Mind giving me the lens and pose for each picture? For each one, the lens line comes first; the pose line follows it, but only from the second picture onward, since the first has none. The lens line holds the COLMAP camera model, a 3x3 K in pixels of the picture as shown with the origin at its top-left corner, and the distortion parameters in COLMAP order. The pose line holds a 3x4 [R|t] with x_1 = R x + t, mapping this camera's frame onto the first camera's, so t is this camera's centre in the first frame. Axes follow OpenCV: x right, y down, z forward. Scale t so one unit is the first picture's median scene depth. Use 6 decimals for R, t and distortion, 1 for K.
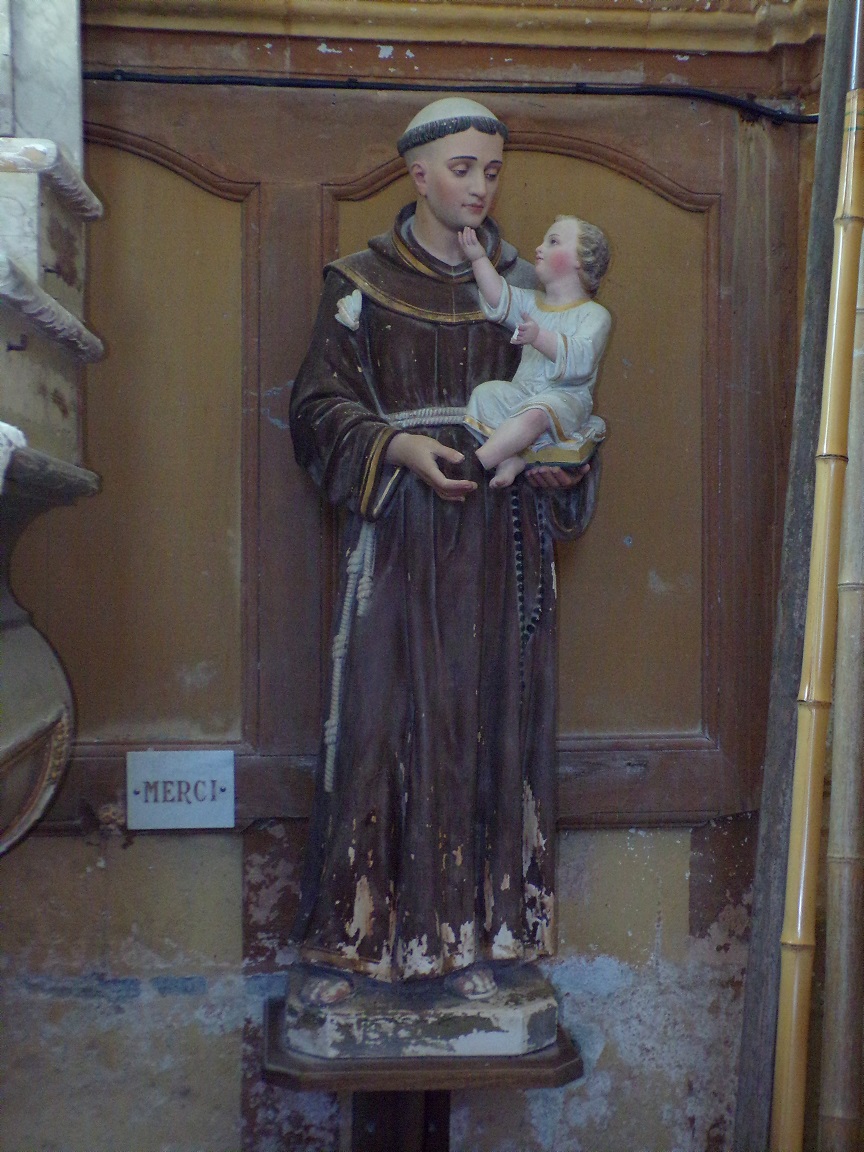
lens RADIAL K [[1757.2, 0, 460.1], [0, 1757.2, 577.1], [0, 0, 1]] dist [0.043381, 0.229521]
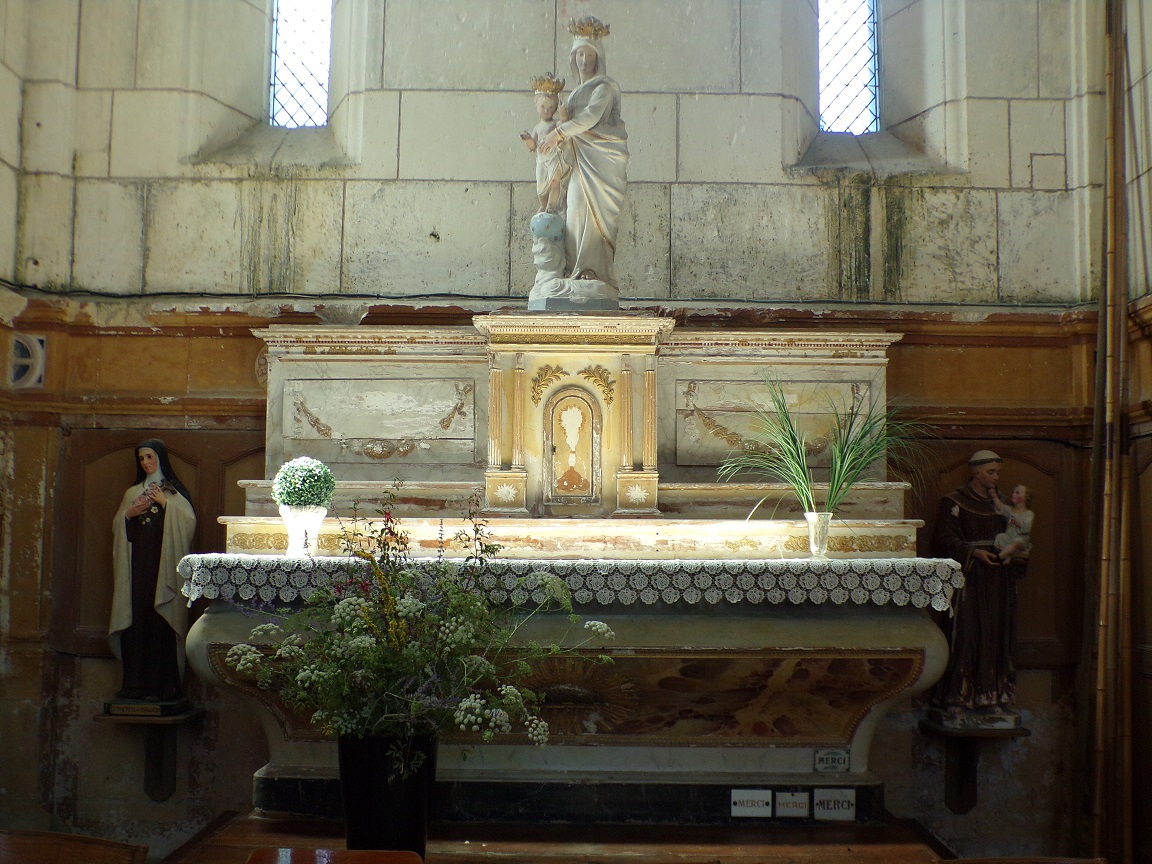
lens RADIAL K [[1303.3, 0, 576.0], [0, 1303.3, 432.0], [0, 0, 1]] dist [-0.082158, 0.021915]
pose [[0.994140, -0.000749, -0.108098, -0.533562], [-0.009619, 0.995397, -0.095352, -0.058828], [0.107672, 0.095833, 0.989557, -1.611455]]
